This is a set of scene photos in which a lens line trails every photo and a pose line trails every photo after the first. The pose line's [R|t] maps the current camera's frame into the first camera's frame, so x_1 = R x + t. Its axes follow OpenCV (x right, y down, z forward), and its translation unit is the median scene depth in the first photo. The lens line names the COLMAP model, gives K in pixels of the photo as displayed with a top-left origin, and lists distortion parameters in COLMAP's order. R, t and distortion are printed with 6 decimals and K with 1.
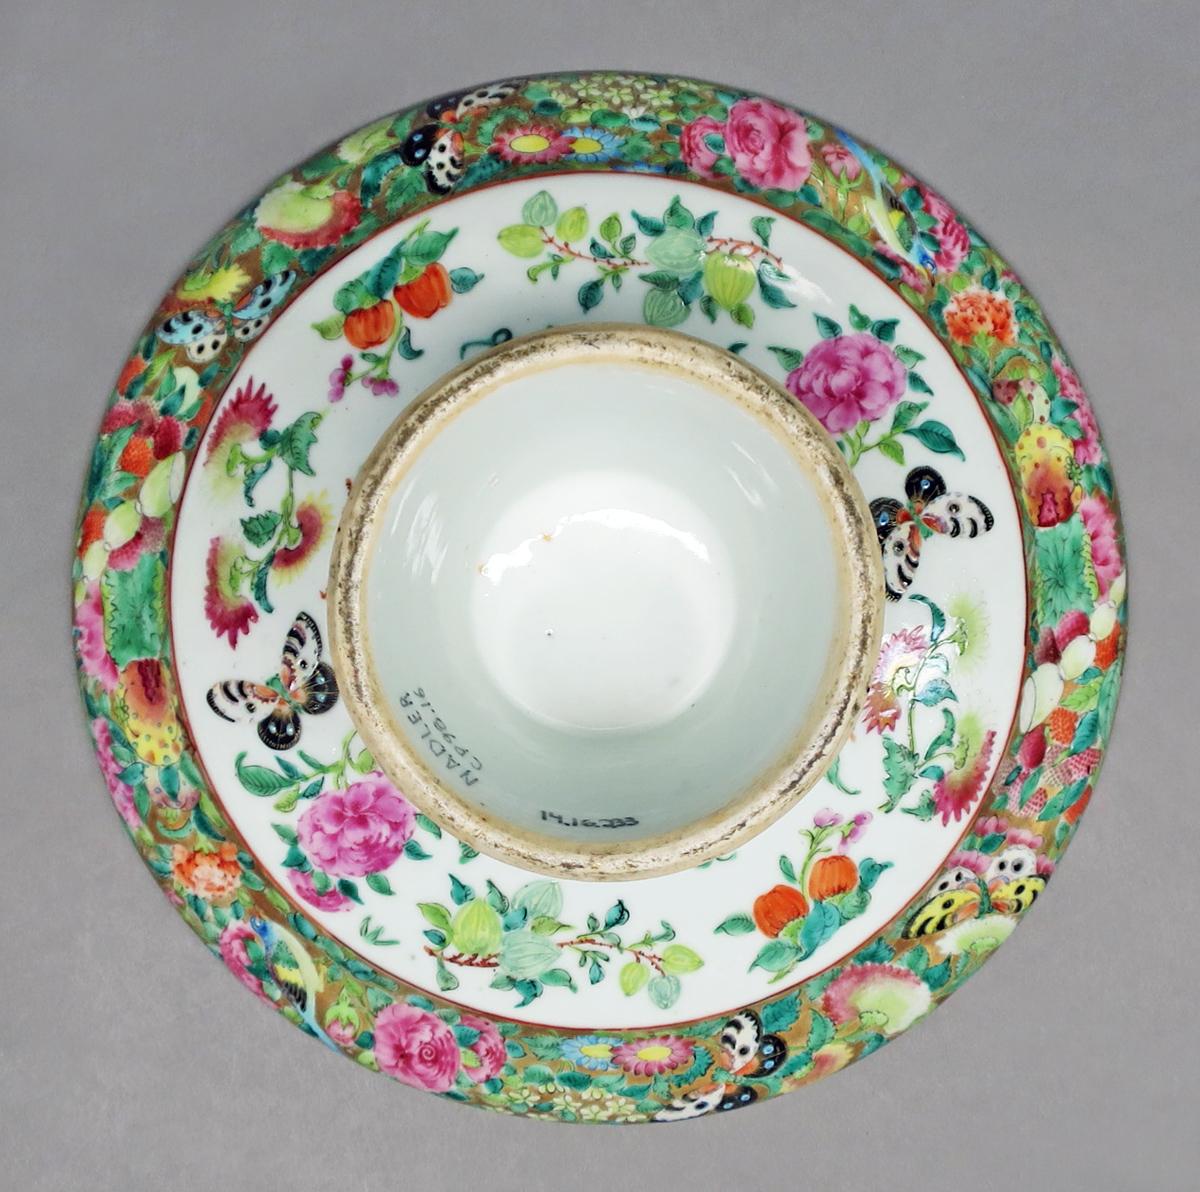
lens RADIAL K [[1544.8, 0, 625.4], [0, 1544.8, 642.8], [0, 0, 1]] dist [-0.023063, 0.000000]
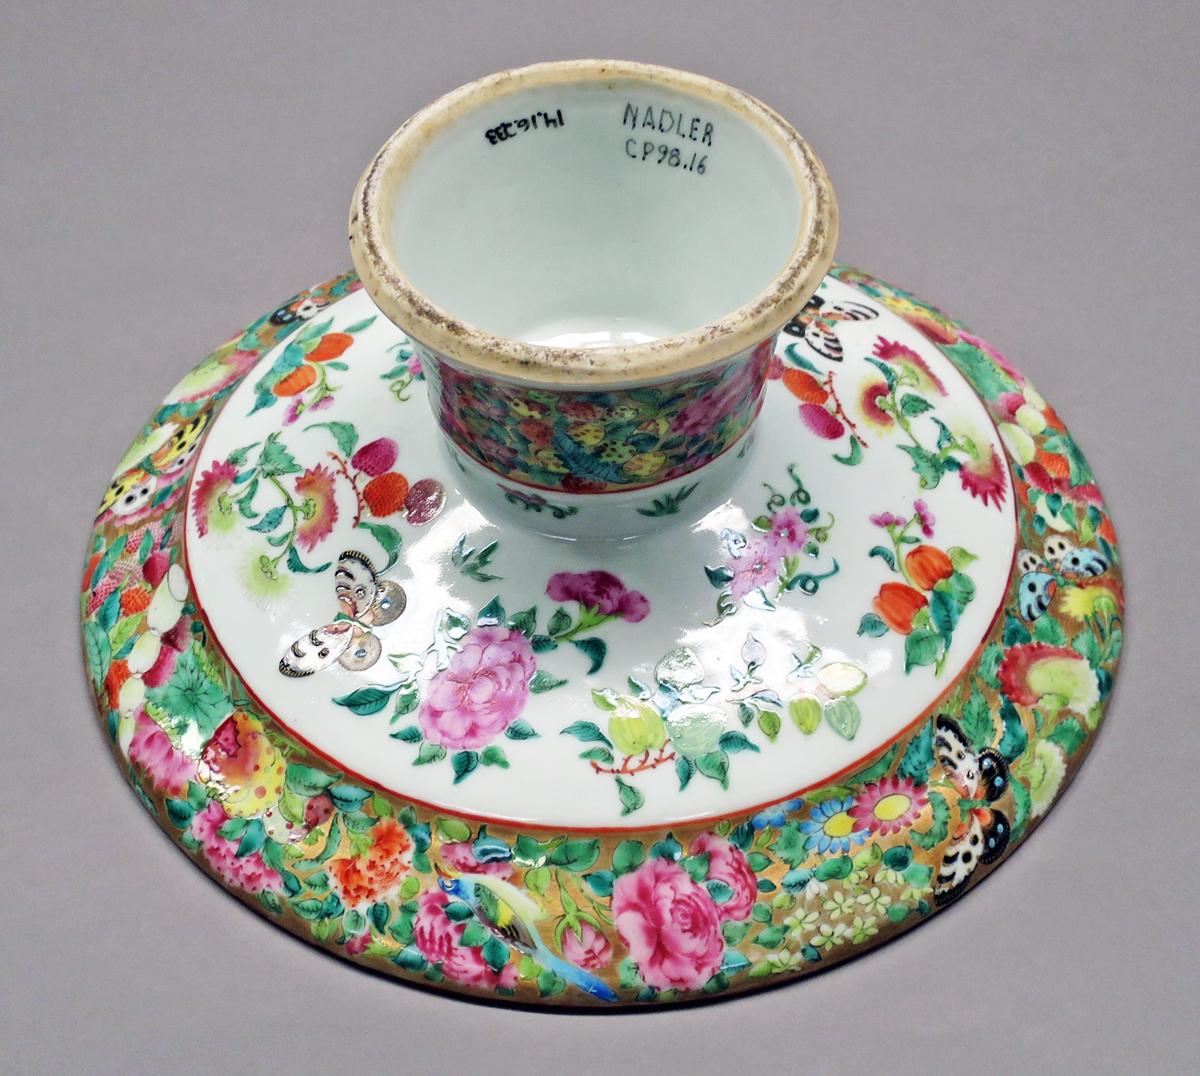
lens RADIAL K [[1669.4, 0, 601.1], [0, 1669.4, 538.1], [0, 0, 1]] dist [-0.048720, 0.000000]
pose [[-0.890765, 0.381703, -0.246657, 0.280600], [-0.454148, -0.767841, 0.451851, -0.570662], [-0.016920, 0.514512, 0.857316, 0.053138]]
